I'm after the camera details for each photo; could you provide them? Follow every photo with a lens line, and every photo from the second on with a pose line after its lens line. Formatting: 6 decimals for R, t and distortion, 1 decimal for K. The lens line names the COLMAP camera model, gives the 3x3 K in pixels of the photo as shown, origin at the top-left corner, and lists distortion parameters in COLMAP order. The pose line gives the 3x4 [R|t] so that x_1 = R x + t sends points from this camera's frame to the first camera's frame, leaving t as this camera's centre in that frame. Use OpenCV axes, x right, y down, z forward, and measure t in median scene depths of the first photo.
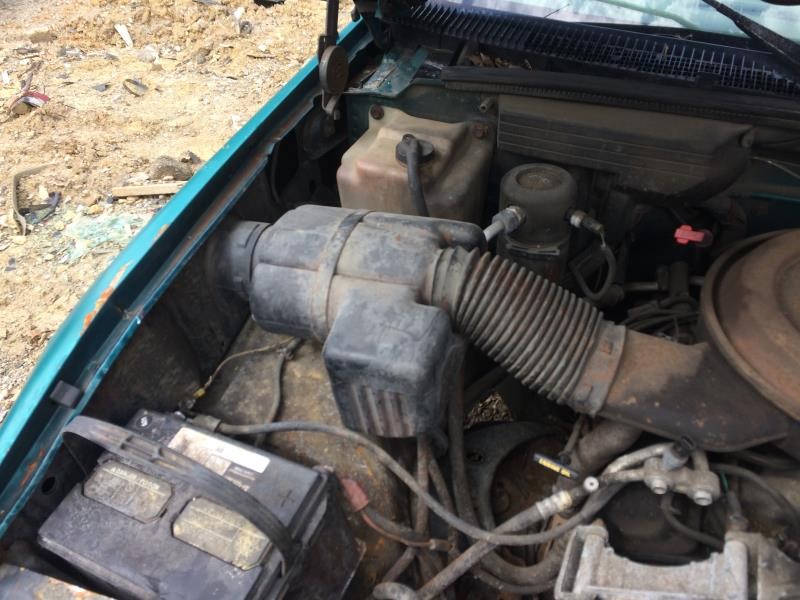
lens RADIAL K [[659.0, 0, 400.0], [0, 659.0, 300.0], [0, 0, 1]] dist [0.083787, -0.099170]
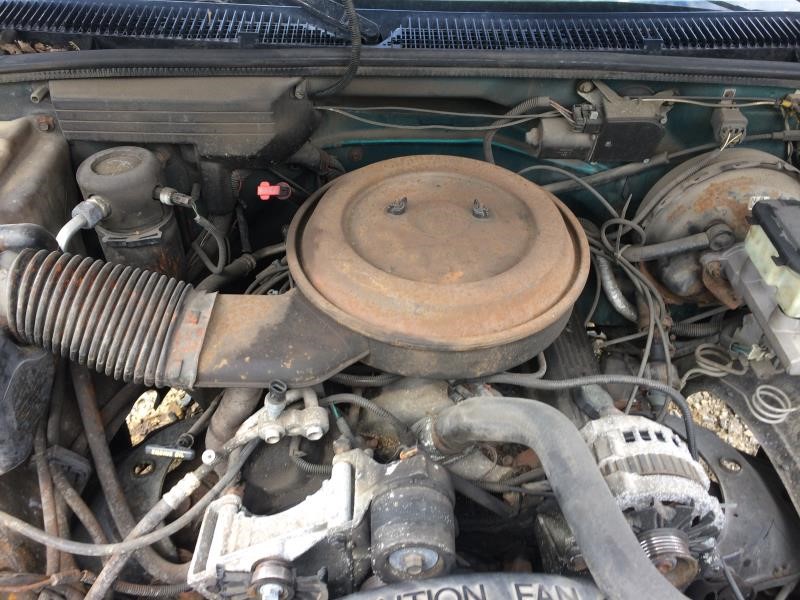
lens RADIAL K [[669.6, 0, 403.7], [0, 669.6, 290.6], [0, 0, 1]] dist [0.080152, -0.111174]
pose [[0.909678, -0.248258, 0.332947, 0.245283], [0.249469, 0.967562, 0.039850, 0.063709], [-0.332040, 0.046809, 0.942103, -0.036938]]
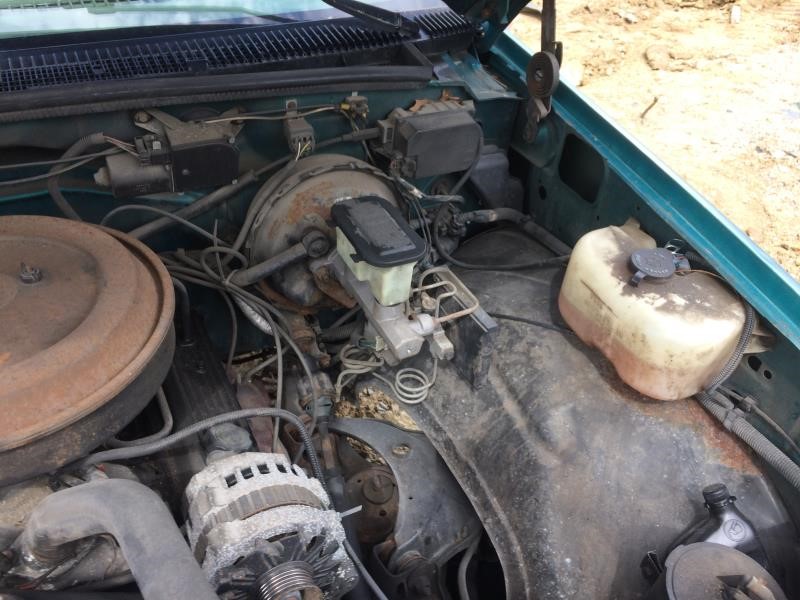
lens RADIAL K [[669.6, 0, 403.7], [0, 669.6, 290.6], [0, 0, 1]] dist [0.080152, -0.111174]
pose [[0.642256, -0.431655, 0.633388, 0.420657], [0.452278, 0.880580, 0.141506, 0.116635], [-0.618831, 0.195584, 0.760786, -0.080841]]
